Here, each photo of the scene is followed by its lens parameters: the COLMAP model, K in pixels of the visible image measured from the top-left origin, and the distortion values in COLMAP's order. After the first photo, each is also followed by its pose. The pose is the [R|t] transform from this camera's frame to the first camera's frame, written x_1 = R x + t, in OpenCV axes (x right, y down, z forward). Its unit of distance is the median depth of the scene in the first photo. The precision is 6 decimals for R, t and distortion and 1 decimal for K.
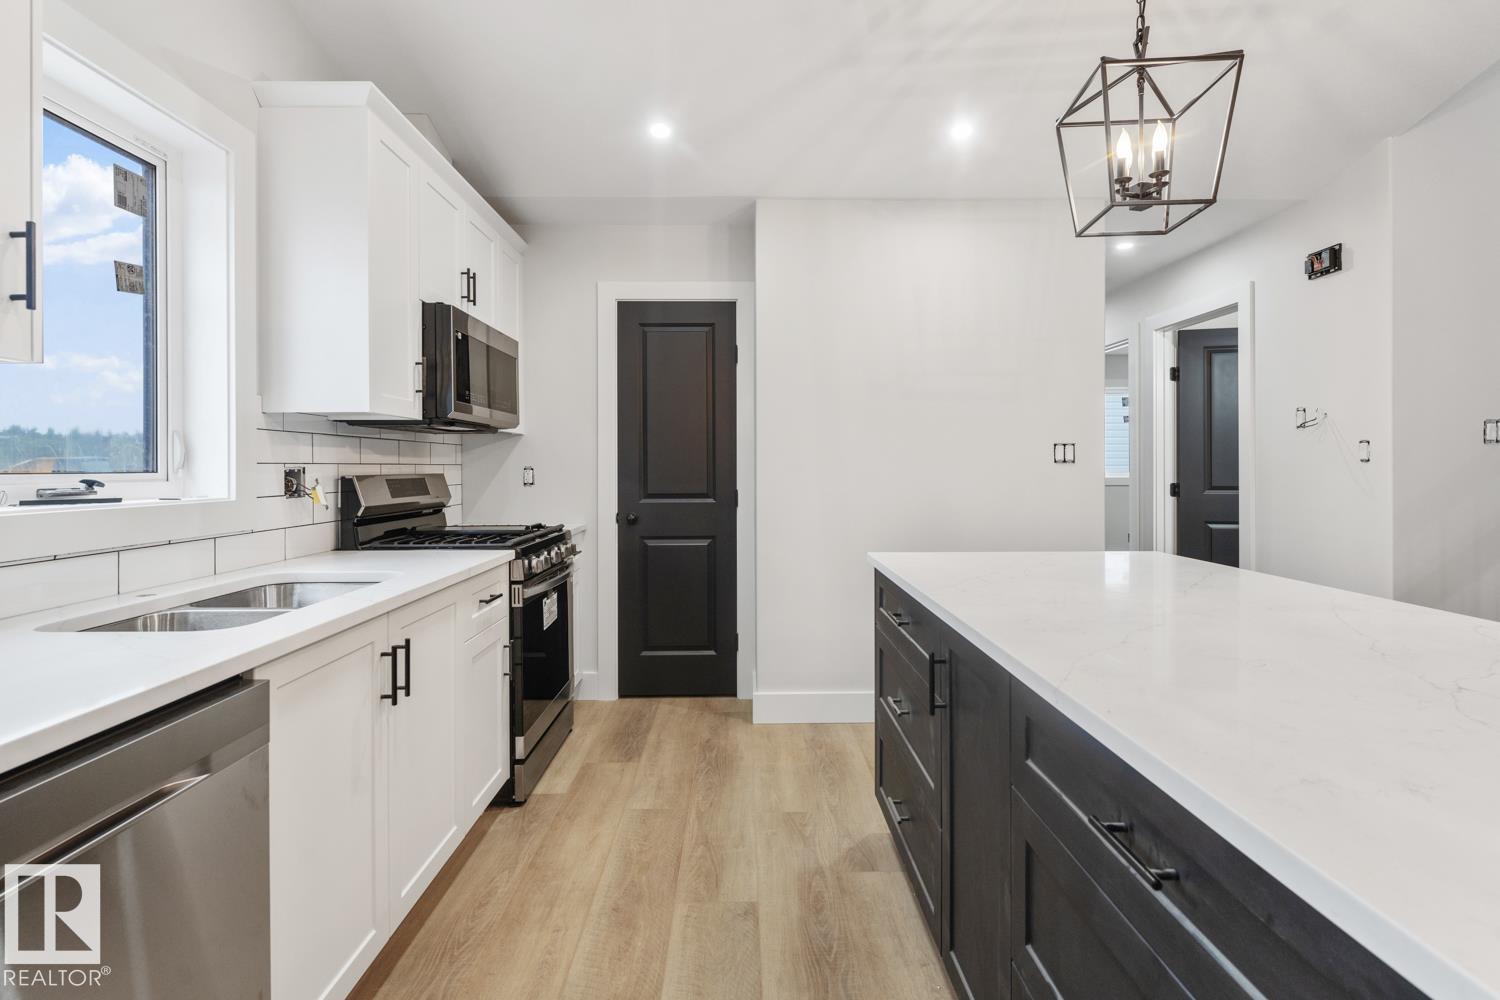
lens RADIAL K [[710.4, 0, 750.8], [0, 710.4, 465.7], [0, 0, 1]] dist [-0.000236, 0.000059]
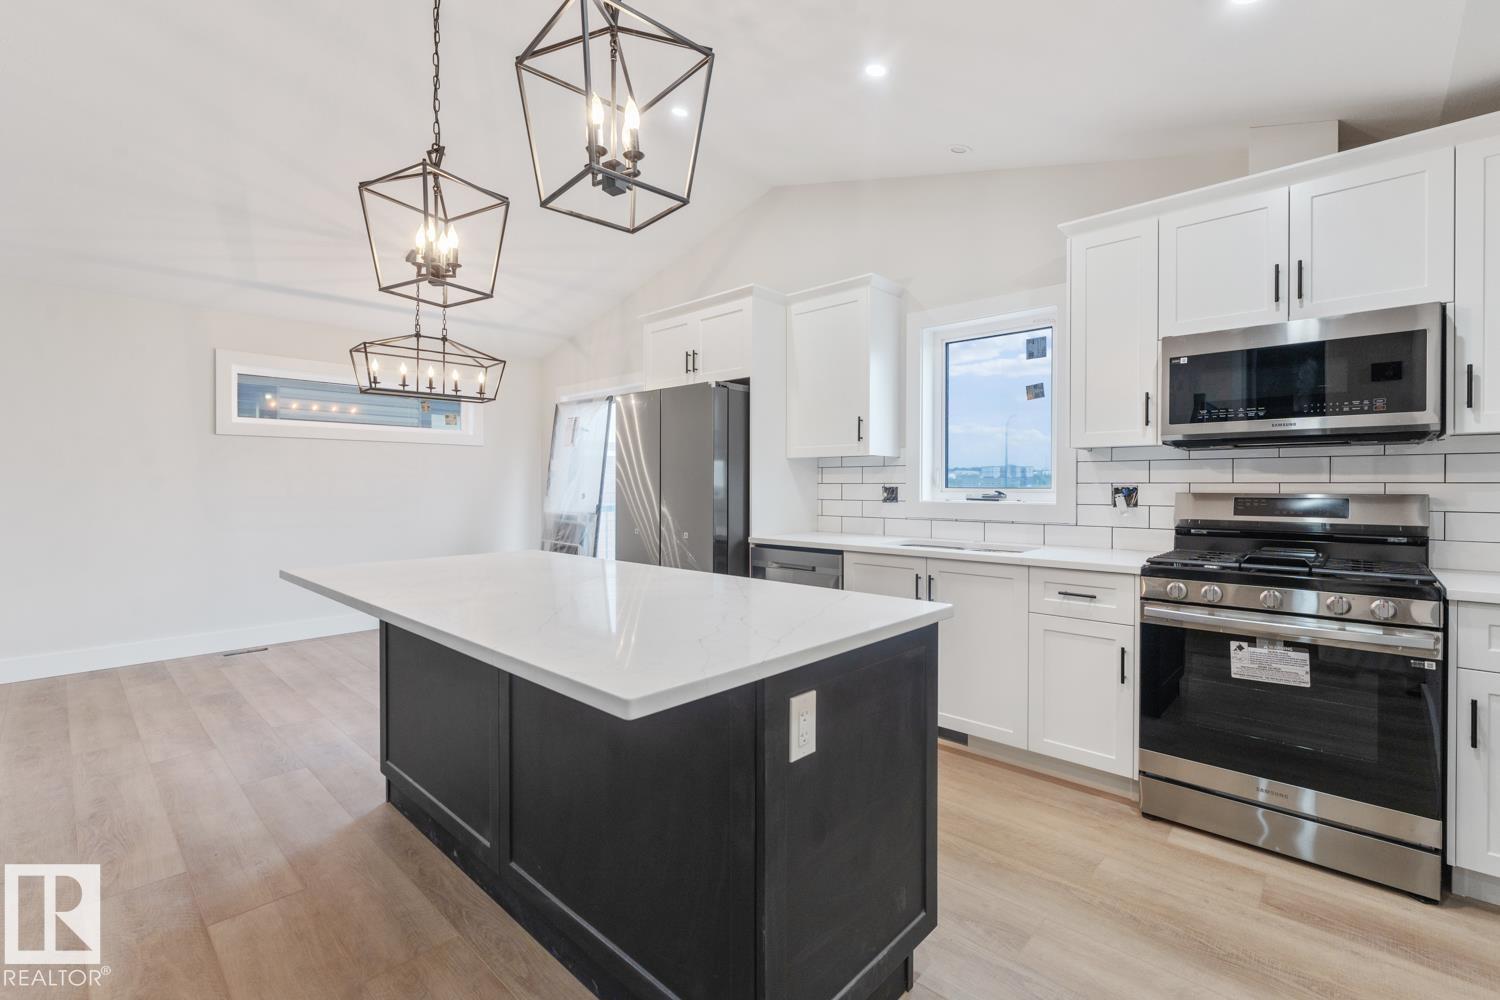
lens RADIAL K [[653.2, 0, 750.0], [0, 653.2, 487.8], [0, 0, 1]] dist [-0.000203, -0.000028]
pose [[-0.693314, 0.001830, -0.720633, 0.754861], [-0.000517, 0.999995, 0.003037, 0.002700], [0.720635, 0.002479, -0.693310, 1.256038]]
